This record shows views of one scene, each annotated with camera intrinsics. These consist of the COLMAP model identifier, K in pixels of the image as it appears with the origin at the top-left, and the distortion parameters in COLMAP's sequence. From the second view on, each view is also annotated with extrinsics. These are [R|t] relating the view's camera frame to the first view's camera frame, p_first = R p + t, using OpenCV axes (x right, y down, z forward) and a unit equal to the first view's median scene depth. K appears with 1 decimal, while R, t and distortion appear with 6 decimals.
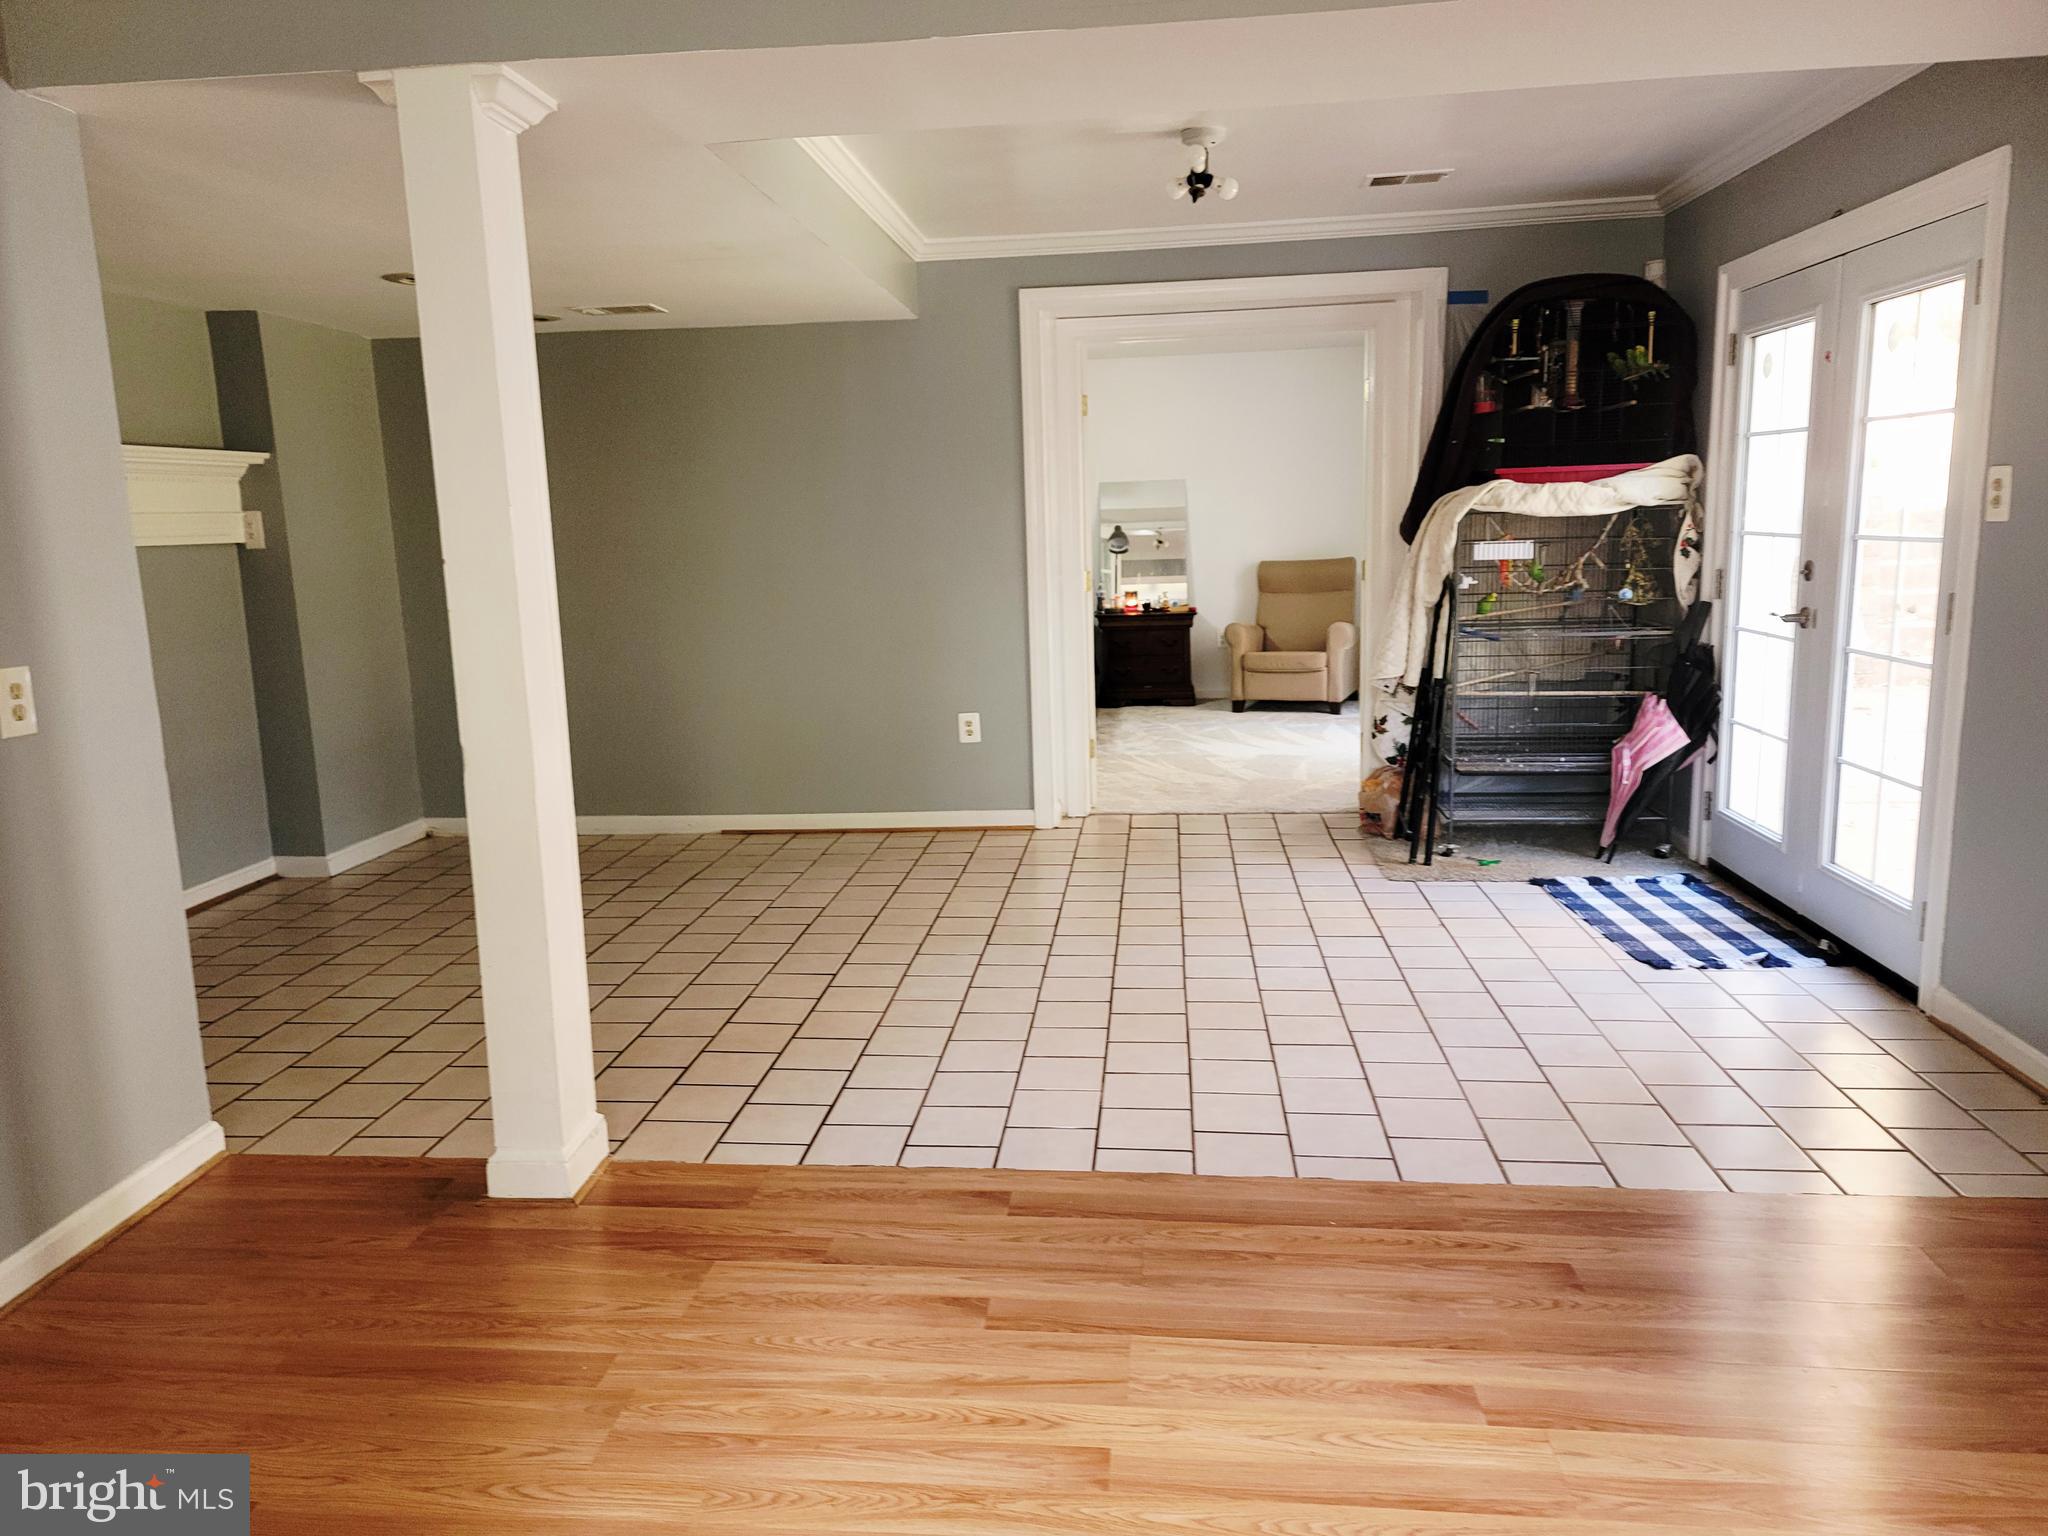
lens RADIAL K [[1416.1, 0, 1020.4], [0, 1416.1, 769.6], [0, 0, 1]] dist [0.067266, -0.055530]
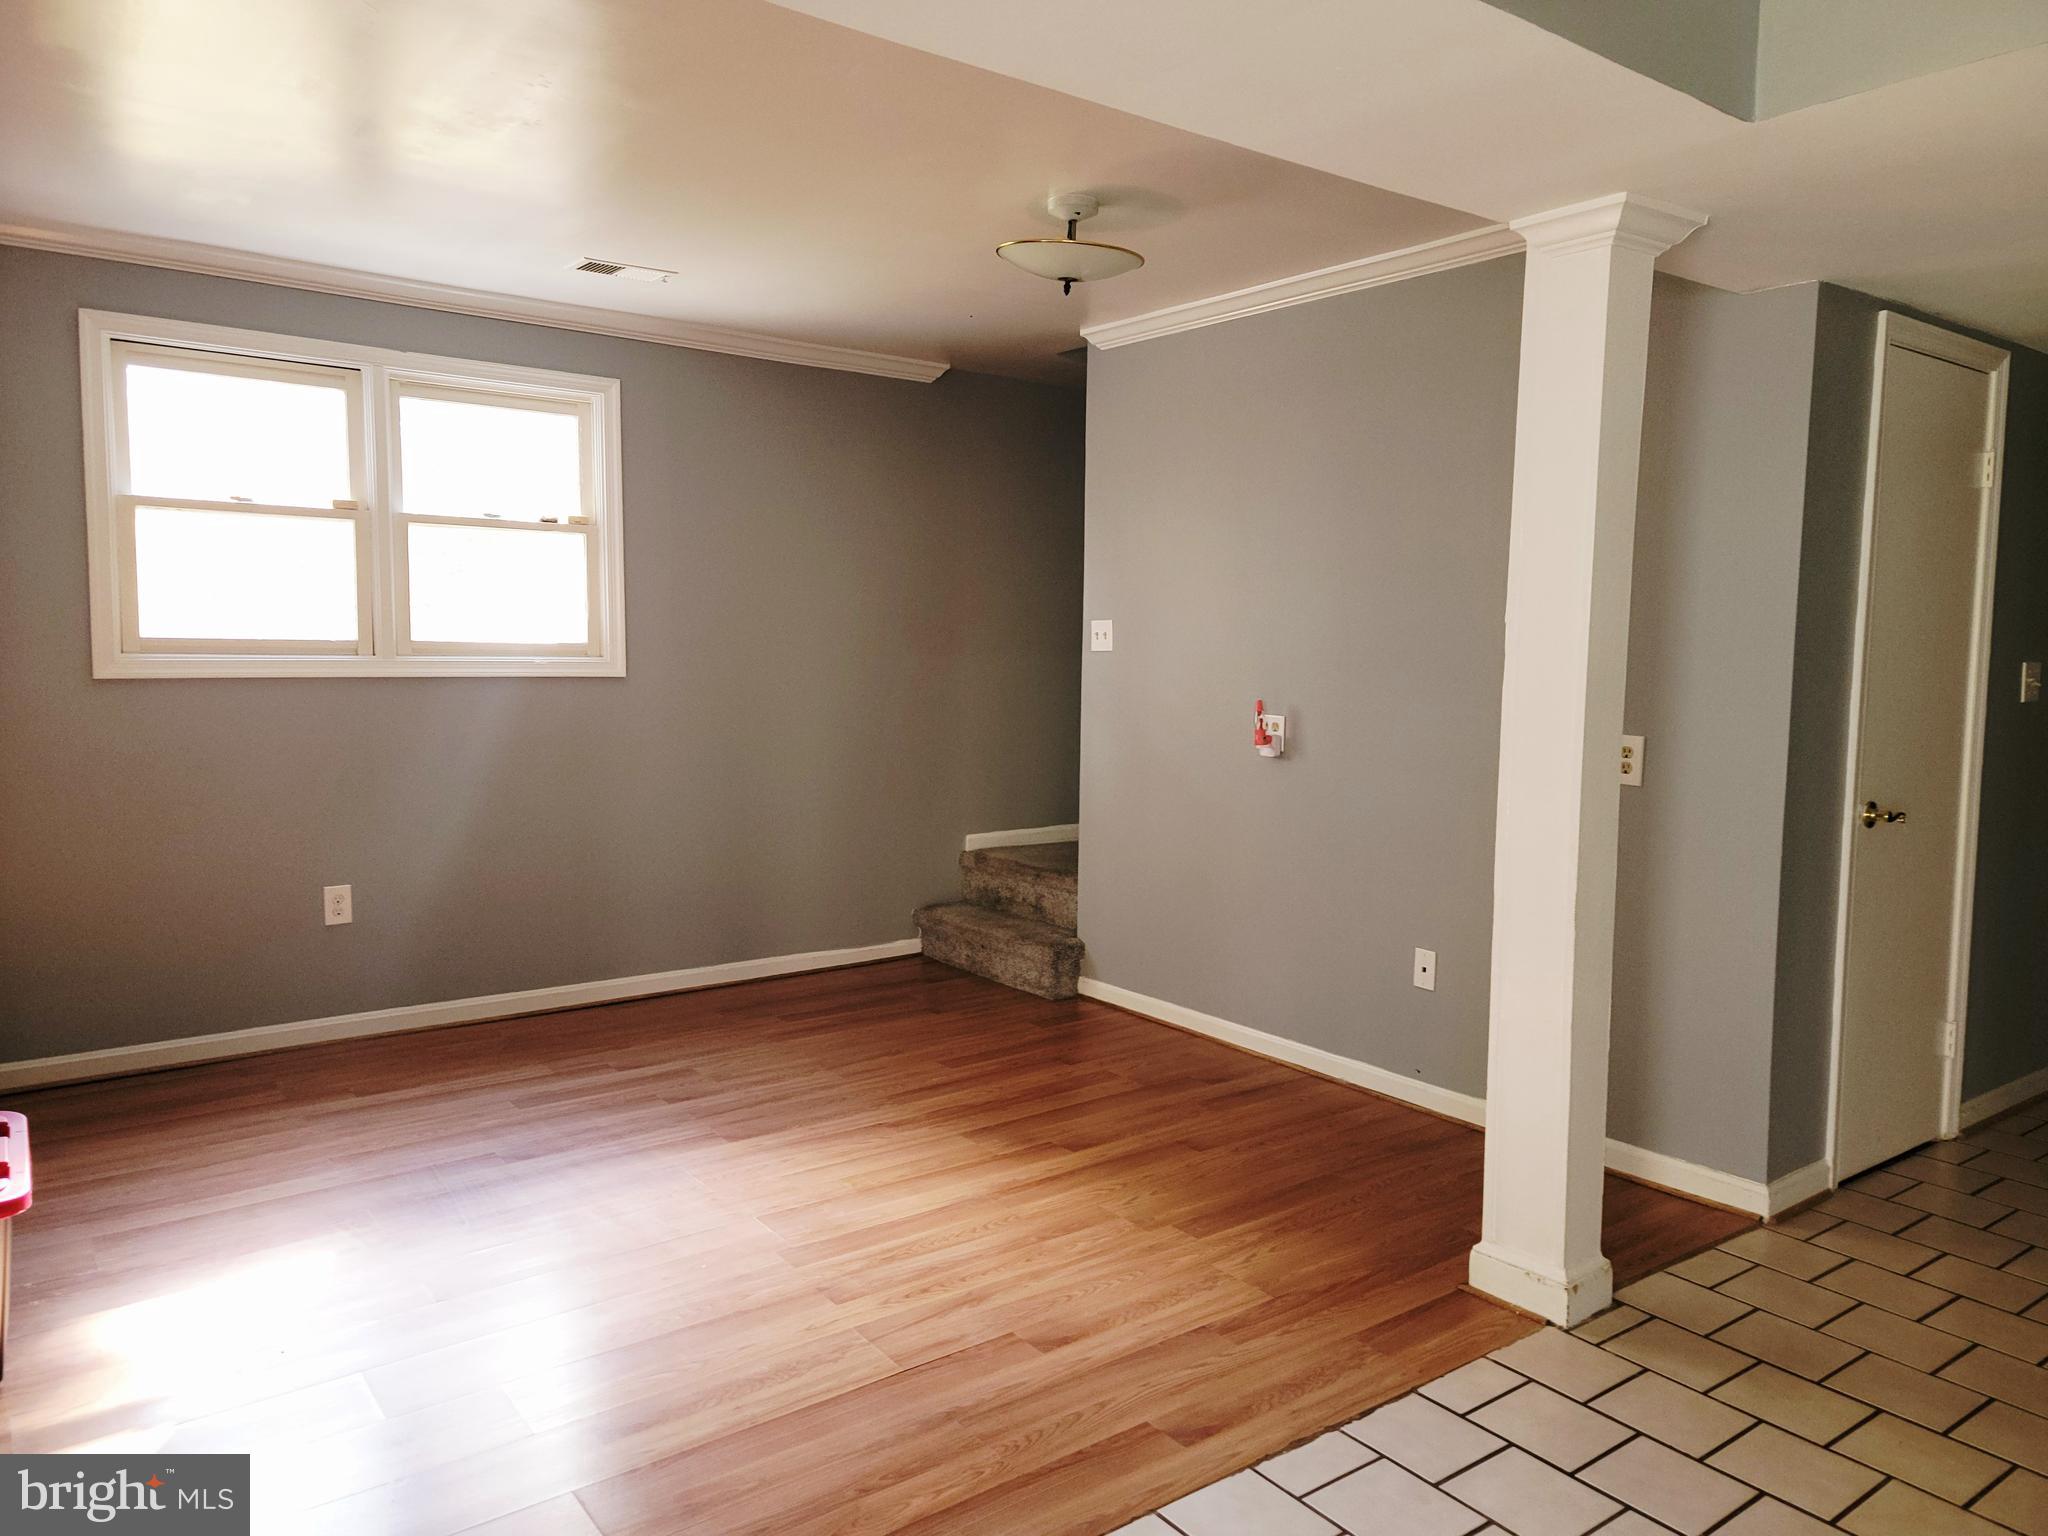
lens RADIAL K [[1416.1, 0, 1014.0], [0, 1416.1, 760.6], [0, 0, 1]] dist [0.067266, -0.055530]
pose [[-0.735819, 0.078362, -0.672629, 0.383989], [-0.117882, 0.963294, 0.241182, -0.178615], [0.666839, 0.256757, -0.699573, 0.908918]]
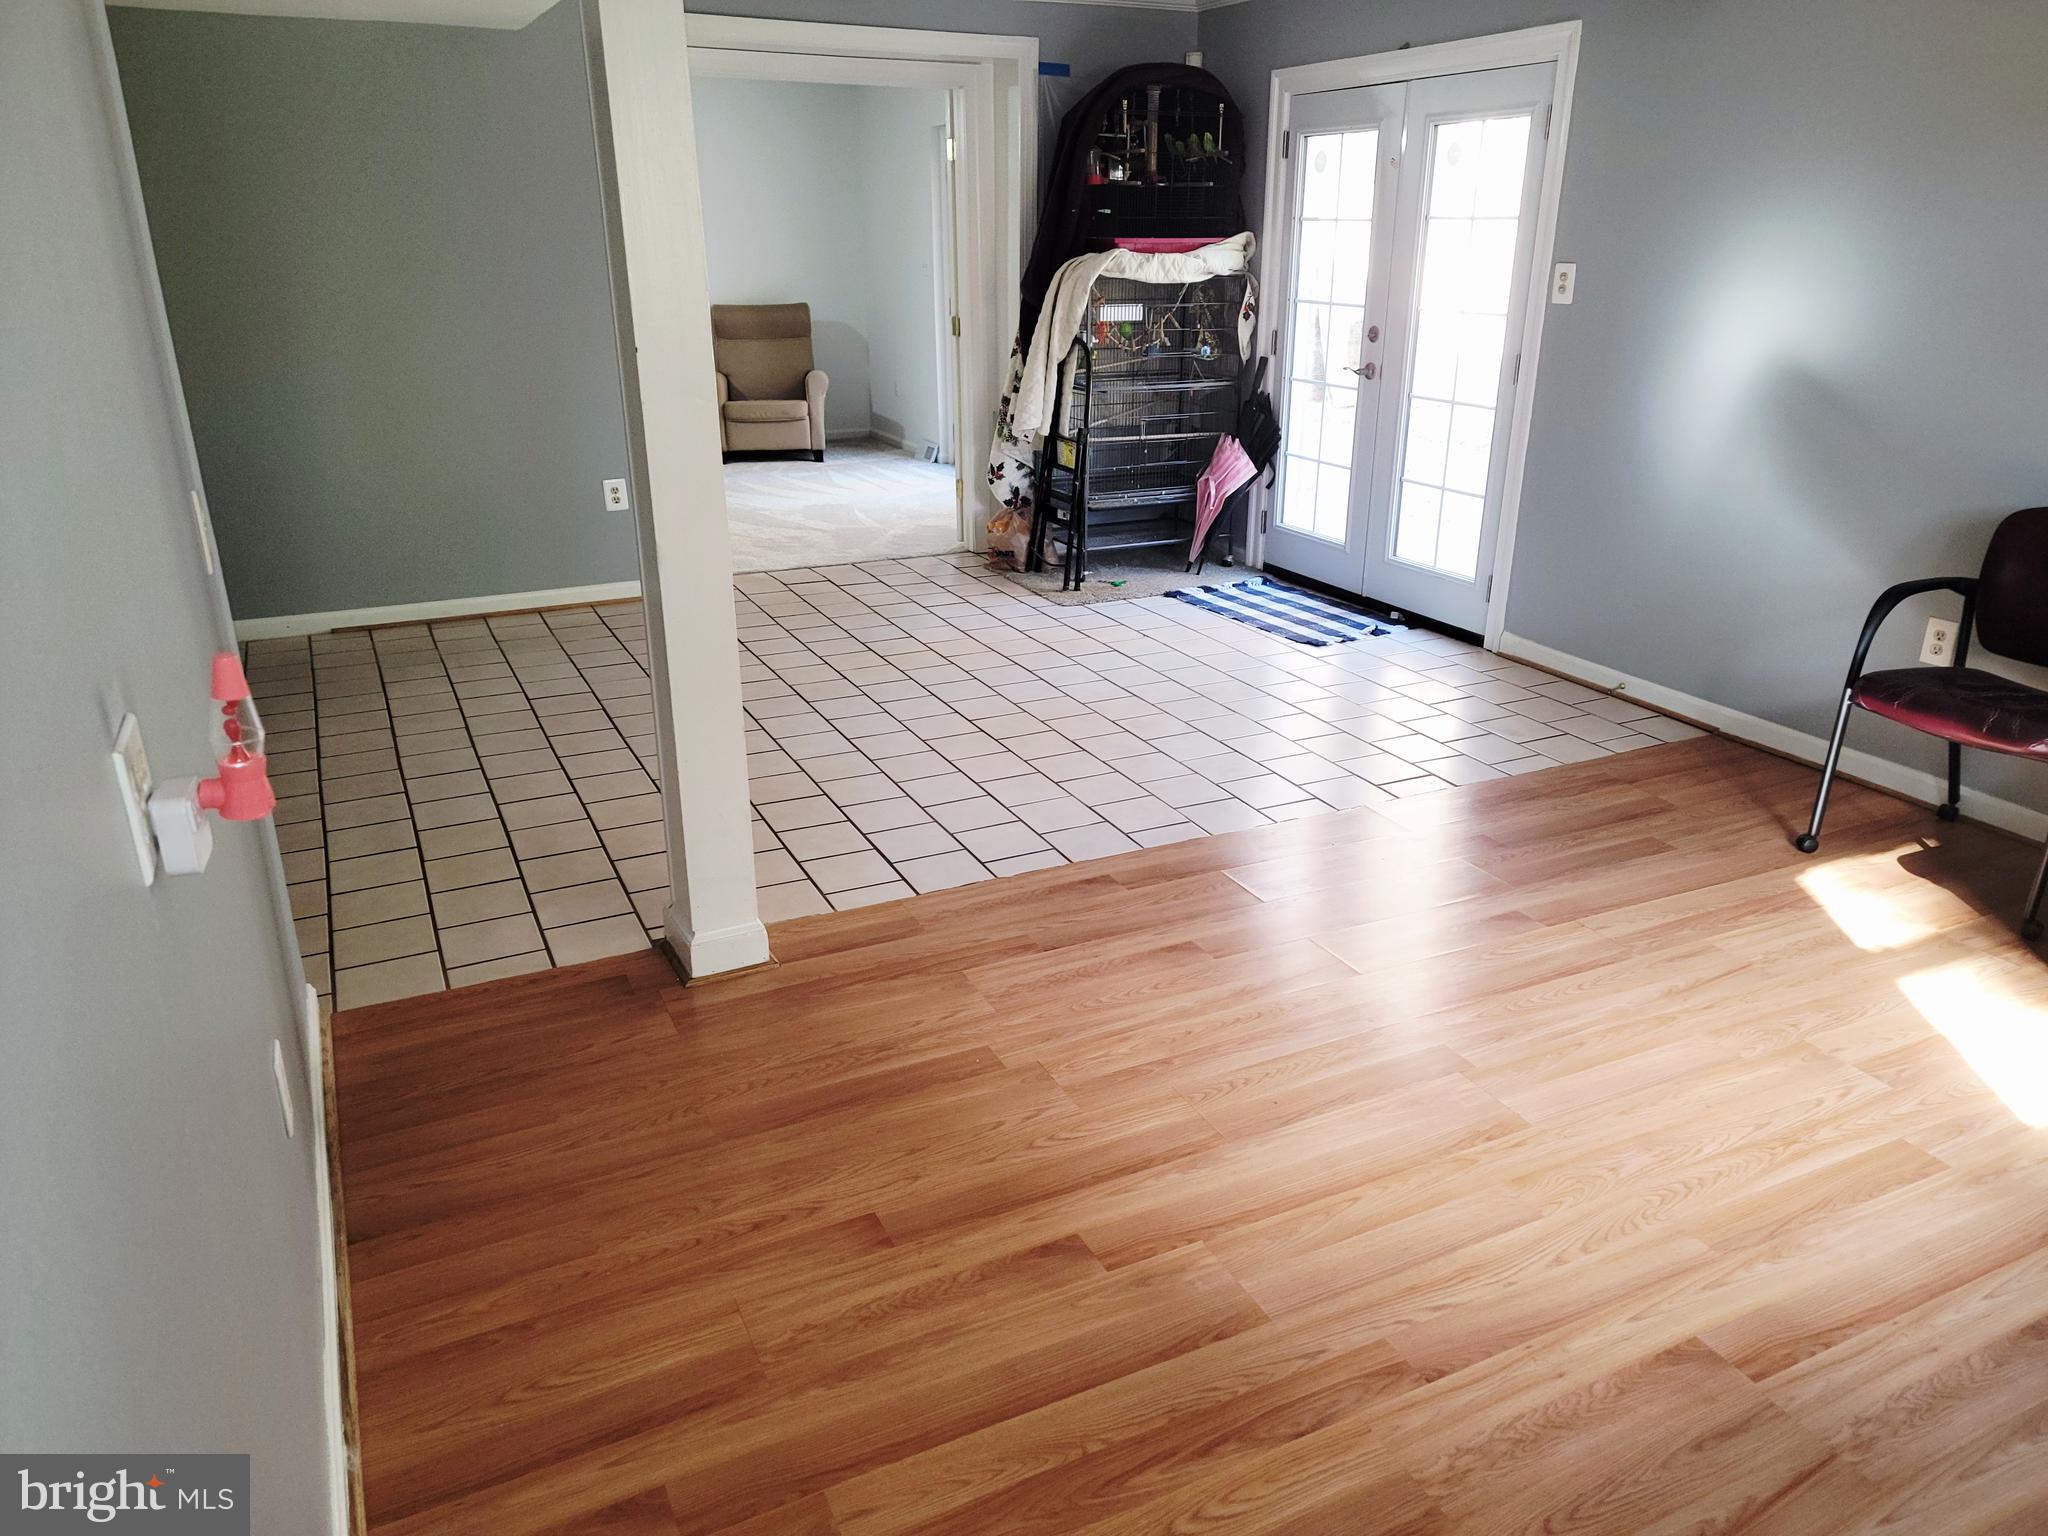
lens RADIAL K [[1416.1, 0, 1050.6], [0, 1416.1, 770.0], [0, 0, 1]] dist [0.067266, -0.055530]
pose [[0.842028, -0.160919, 0.514873, -0.427142], [0.066852, 0.978240, 0.196410, -0.023318], [-0.535275, -0.130962, 0.834463, 0.010270]]
